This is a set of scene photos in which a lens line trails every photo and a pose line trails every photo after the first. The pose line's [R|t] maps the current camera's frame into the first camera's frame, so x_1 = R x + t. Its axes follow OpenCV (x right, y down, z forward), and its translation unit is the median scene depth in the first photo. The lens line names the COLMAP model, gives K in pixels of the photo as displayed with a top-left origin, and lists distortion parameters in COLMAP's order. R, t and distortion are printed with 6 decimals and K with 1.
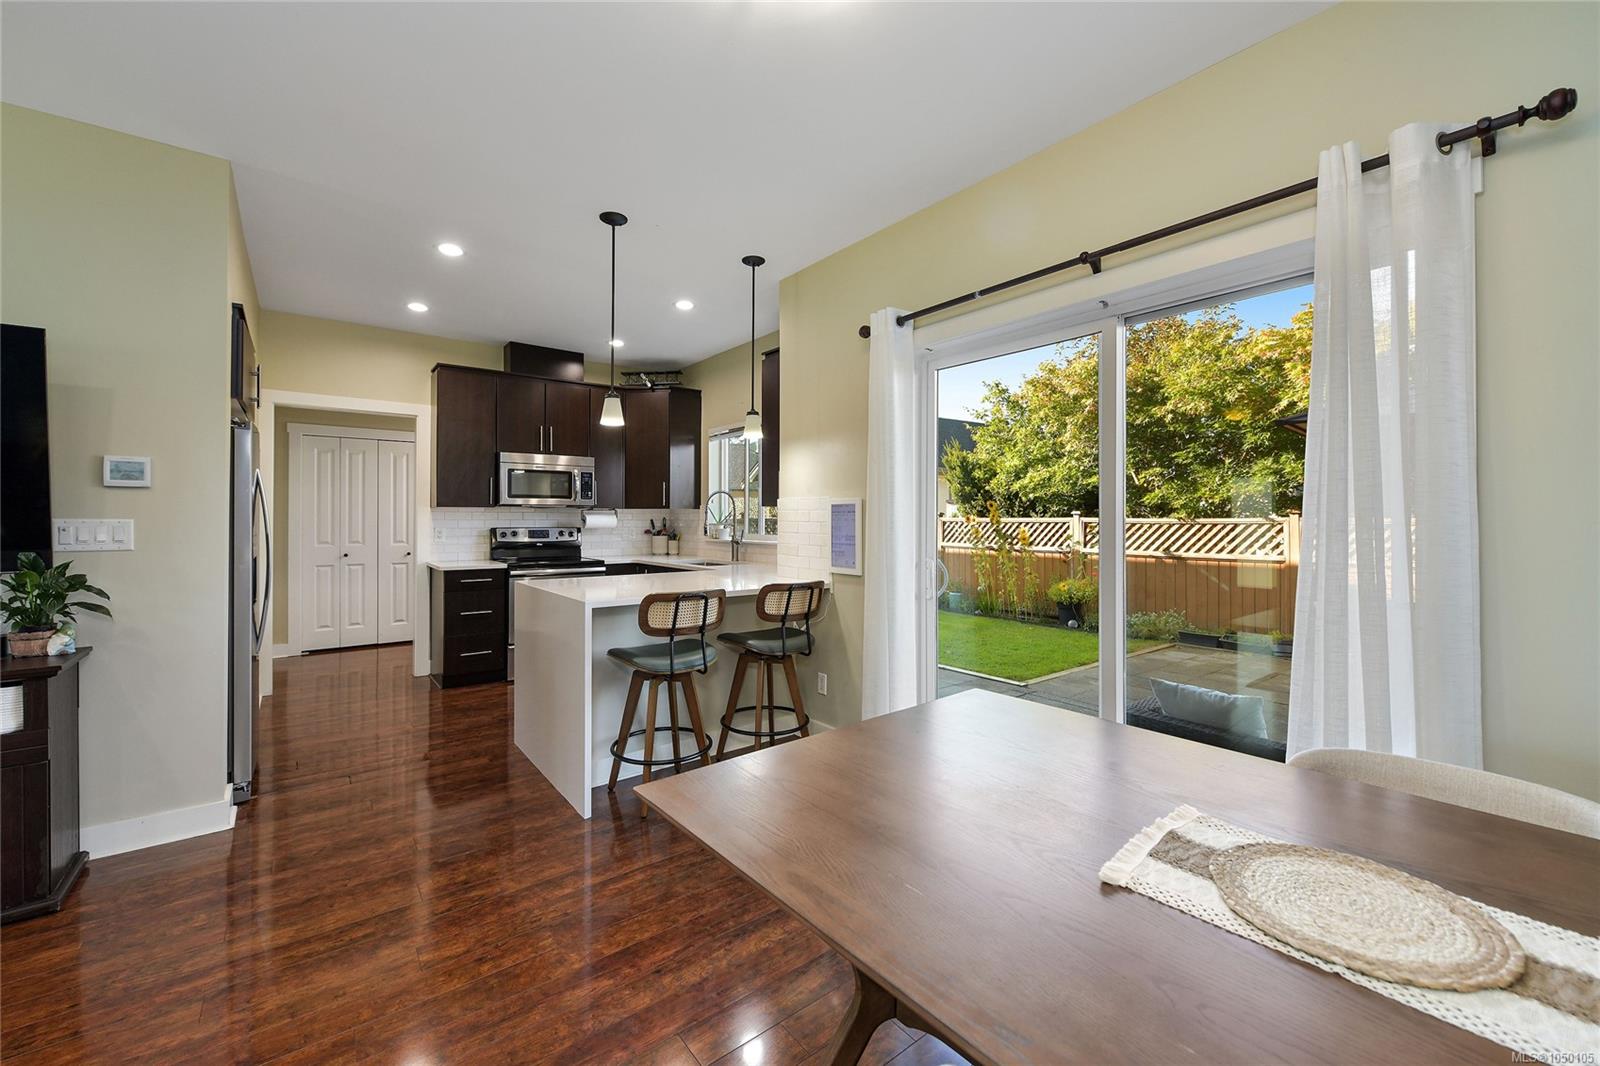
lens RADIAL K [[632.9, 0, 796.9], [0, 632.9, 515.4], [0, 0, 1]] dist [-0.006339, -0.000894]
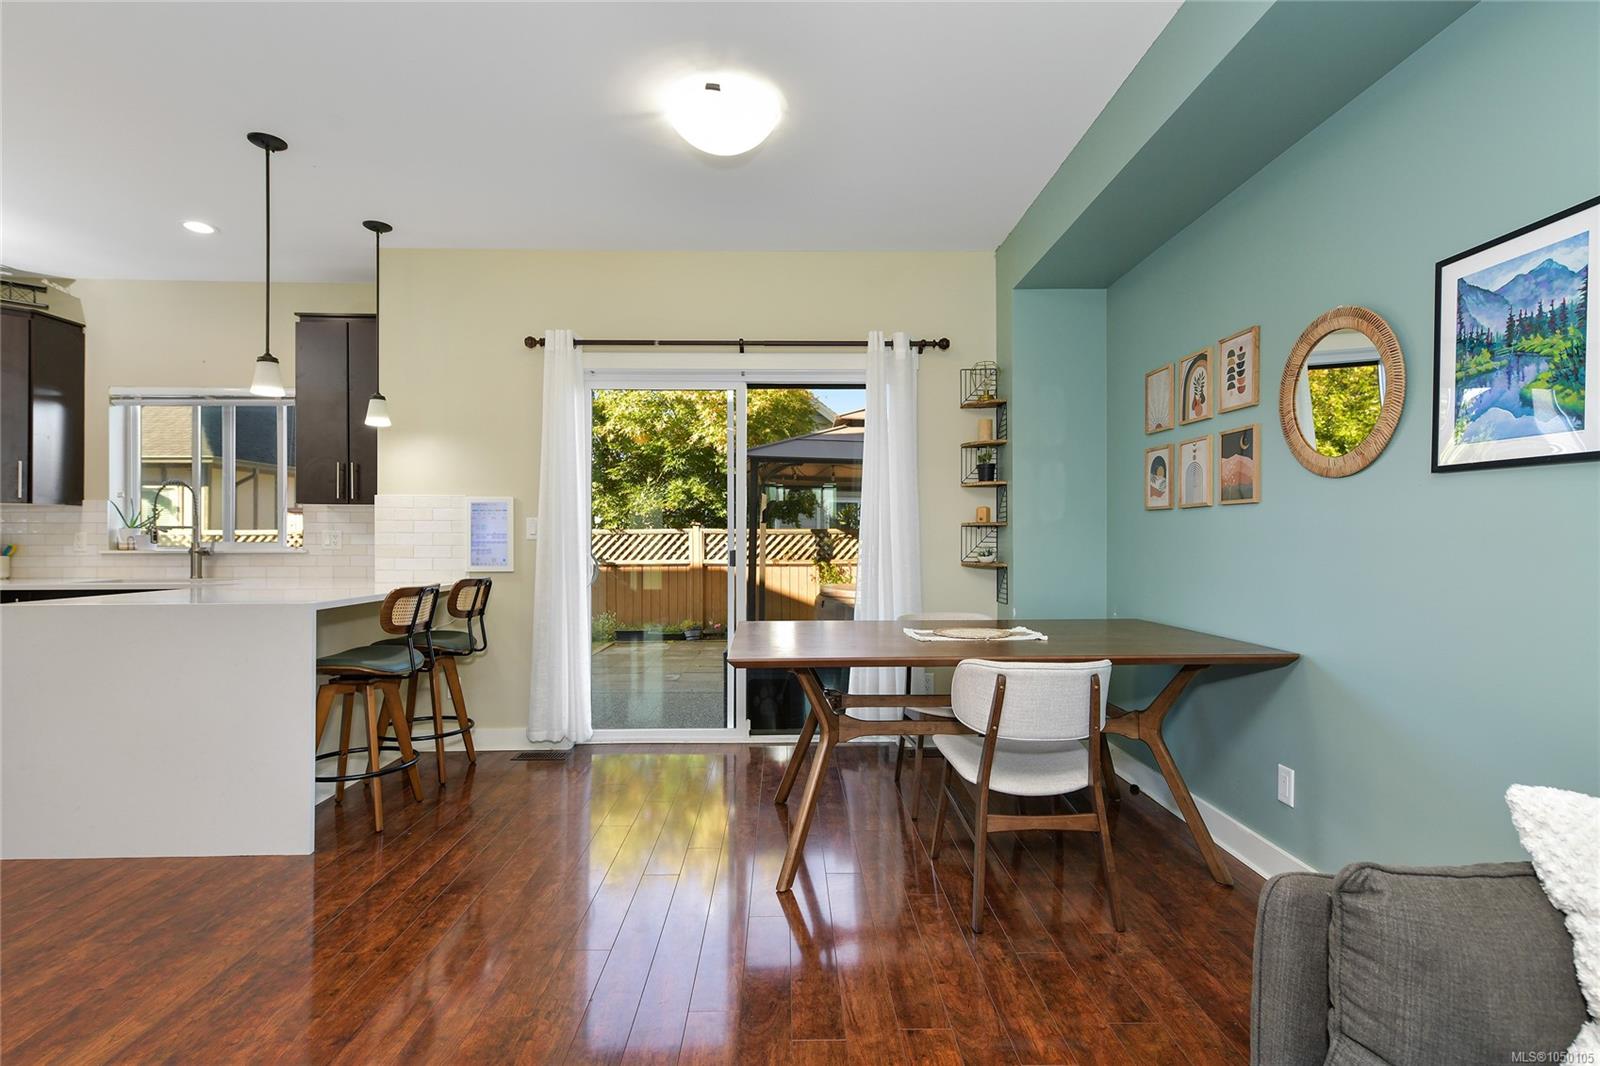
lens RADIAL K [[748.4, 0, 802.8], [0, 748.4, 536.7], [0, 0, 1]] dist [0.001459, 0.000100]
pose [[0.598073, -0.000301, 0.801442, -0.540682], [-0.003193, 0.999991, 0.002759, 0.029054], [-0.801435, -0.004209, 0.598067, -0.110432]]
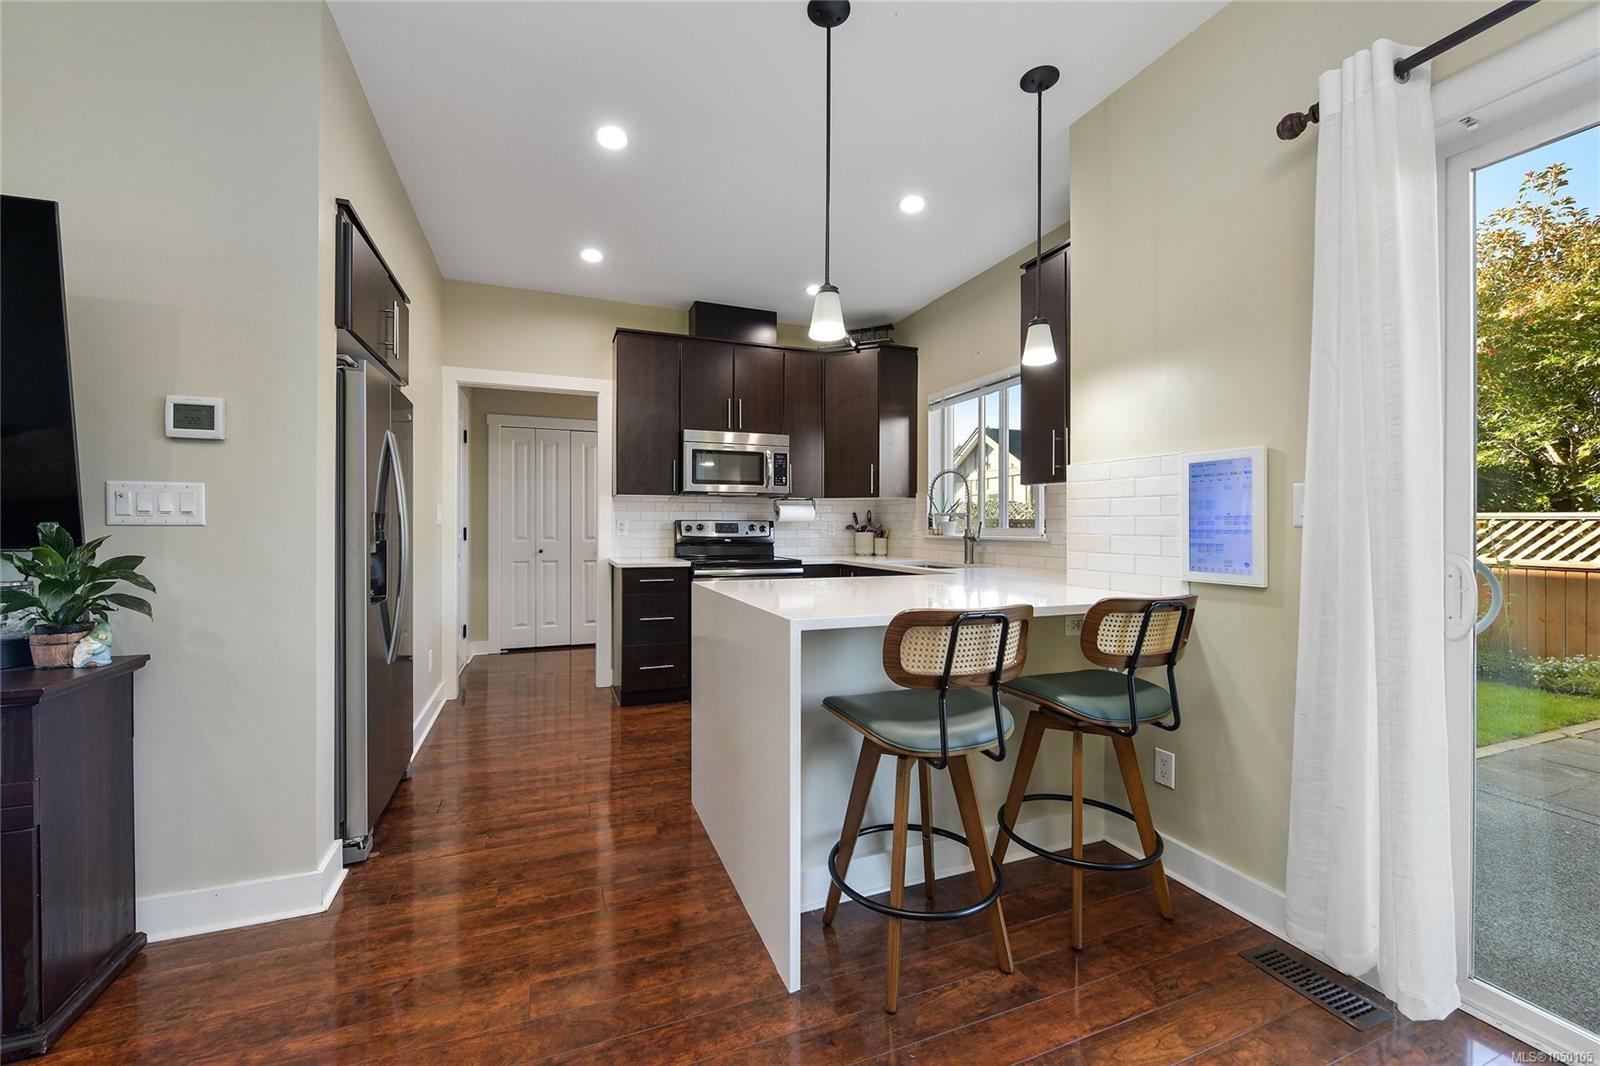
lens RADIAL K [[632.9, 0, 793.1], [0, 632.9, 528.6], [0, 0, 1]] dist [-0.006339, -0.000894]
pose [[0.957633, 0.001847, -0.287985, -0.118528], [0.000861, 0.999957, 0.009278, 0.034387], [0.287990, -0.009133, 0.957590, 0.319442]]
